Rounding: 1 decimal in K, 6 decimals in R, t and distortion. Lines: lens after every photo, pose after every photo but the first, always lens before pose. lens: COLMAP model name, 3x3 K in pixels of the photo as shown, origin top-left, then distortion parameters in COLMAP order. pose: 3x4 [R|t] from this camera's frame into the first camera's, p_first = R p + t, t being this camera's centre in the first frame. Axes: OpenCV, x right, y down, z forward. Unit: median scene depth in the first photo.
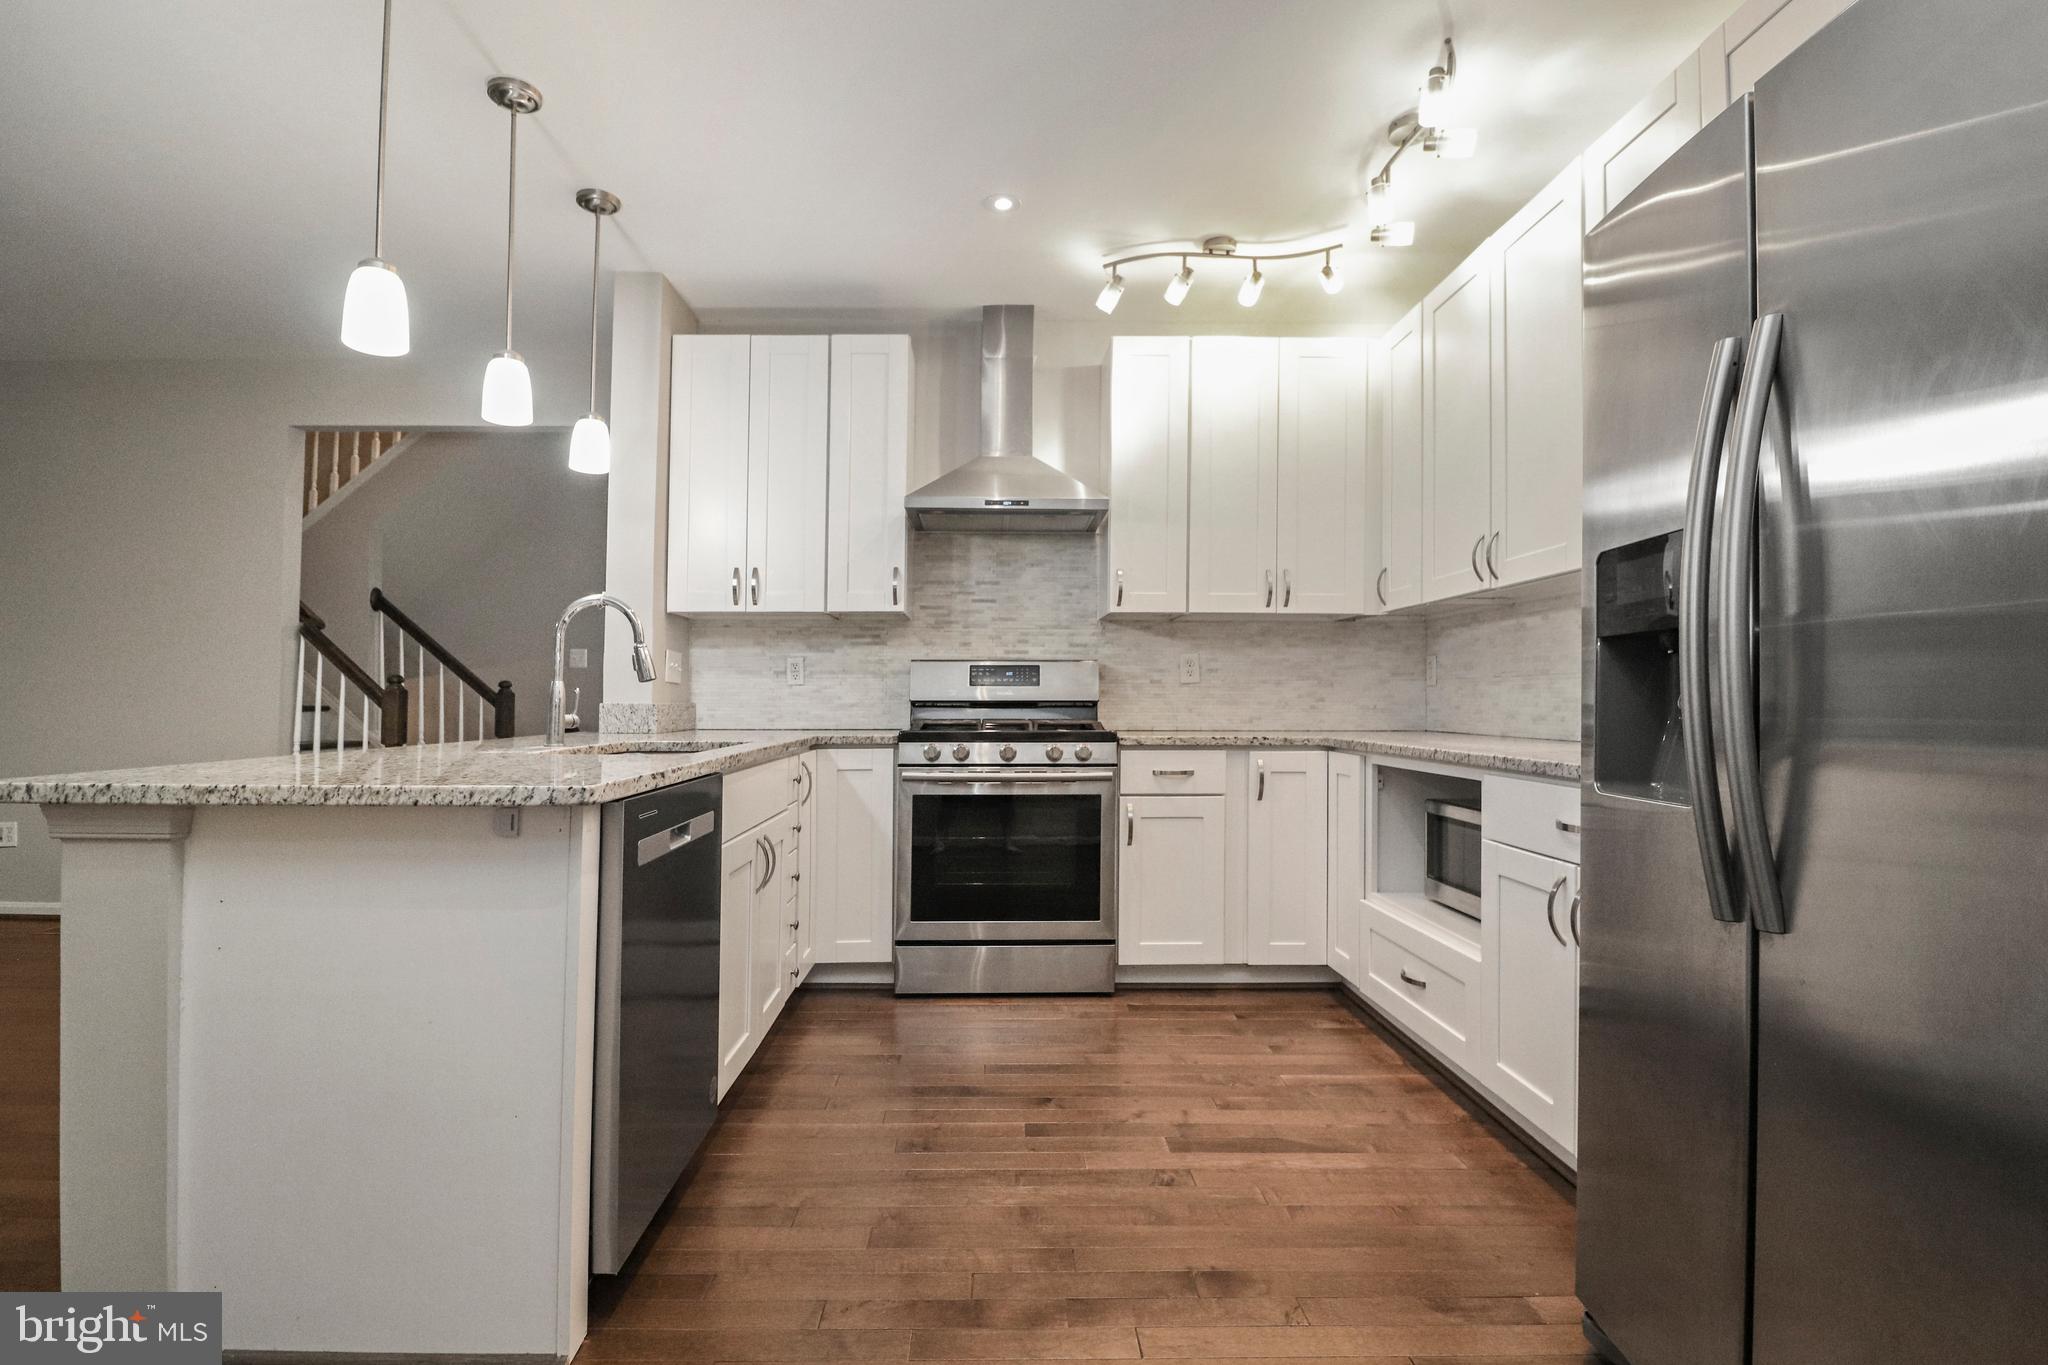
lens RADIAL K [[986.8, 0, 1024.0], [0, 986.8, 682.5], [0, 0, 1]] dist [0.005160, -0.015837]
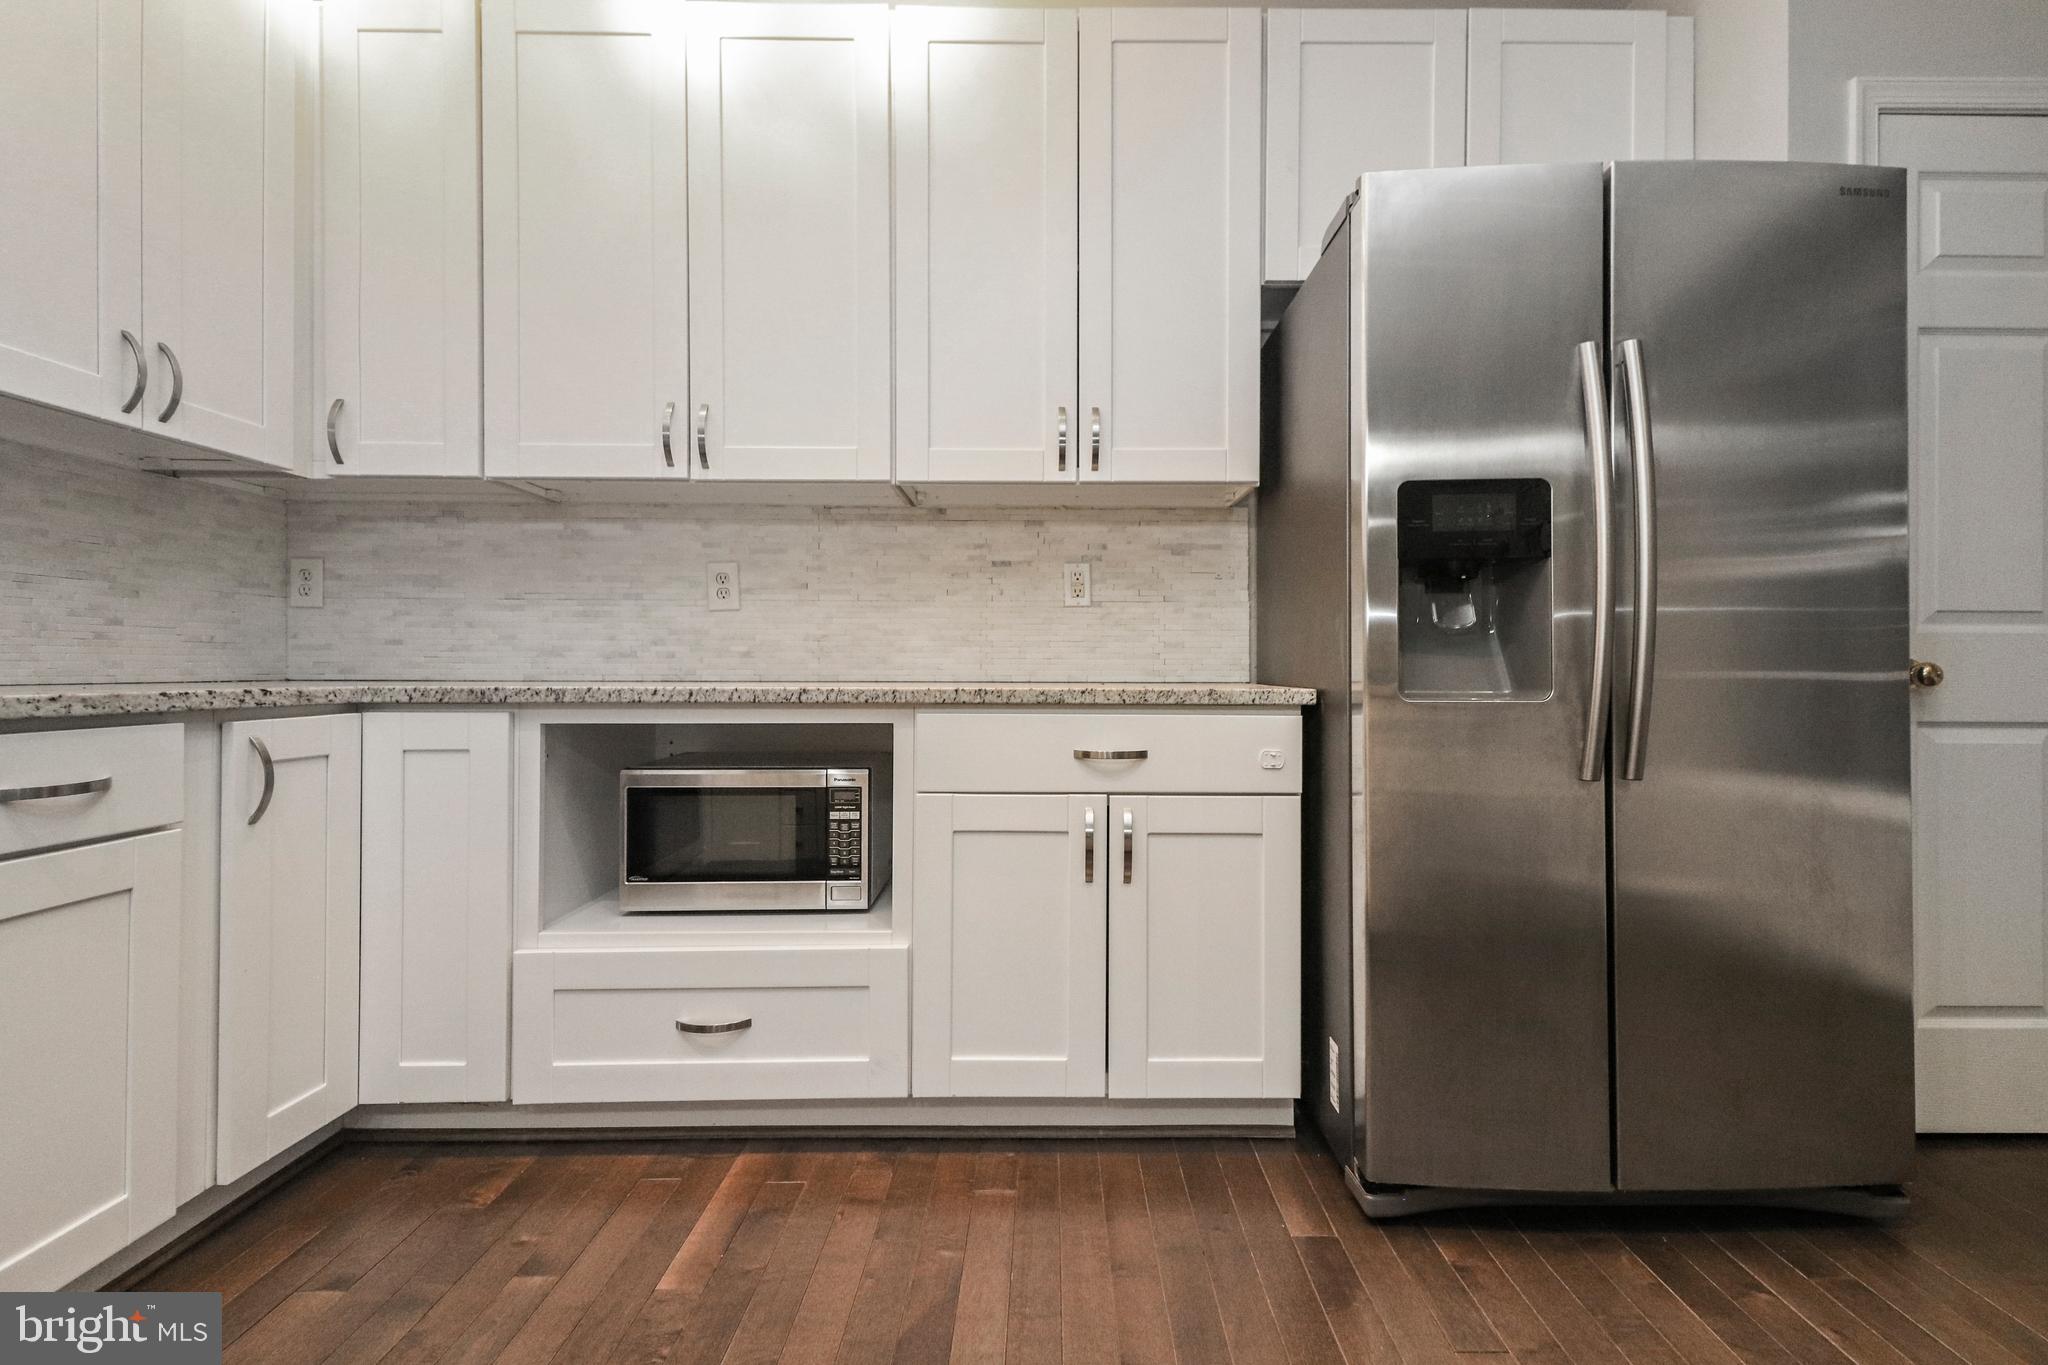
lens RADIAL K [[932.9, 0, 1064.4], [0, 932.9, 667.2], [0, 0, 1]] dist [0.033451, -0.011987]
pose [[0.015975, -0.001719, 0.999871, -0.207025], [-0.021085, 0.999776, 0.002055, 0.035020], [-0.999650, -0.021115, 0.015936, 0.602172]]
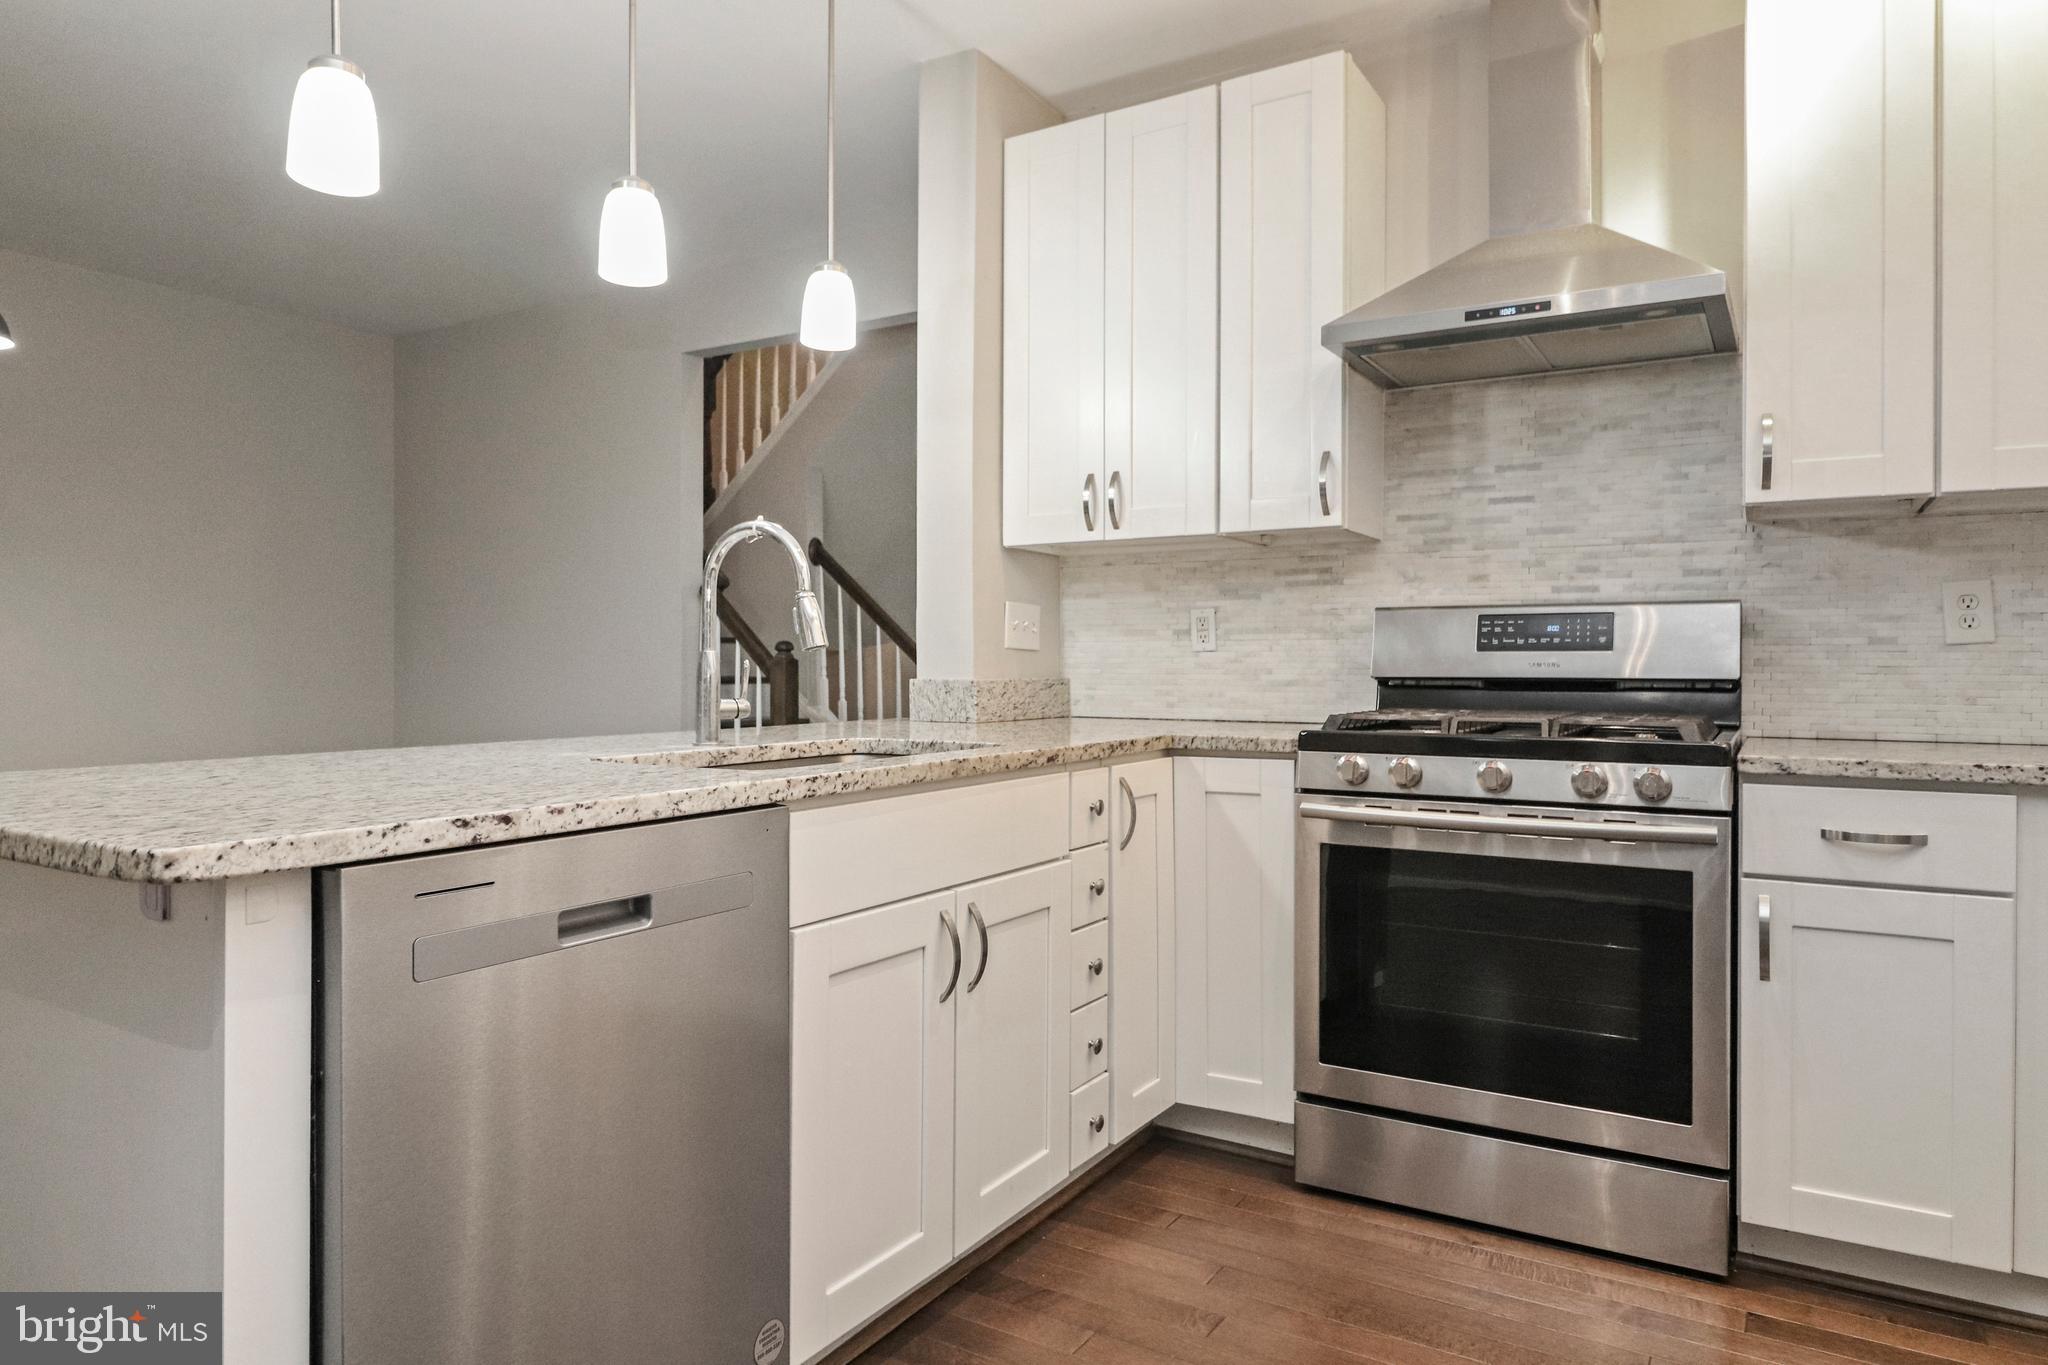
lens RADIAL K [[1262.2, 0, 1032.5], [0, 1262.2, 659.8], [0, 0, 1]] dist [-0.002289, 0.000027]
pose [[0.838113, -0.001496, -0.545495, 0.142246], [0.008149, 0.999919, 0.009778, -0.001044], [0.545436, -0.012640, 0.838057, 0.287737]]
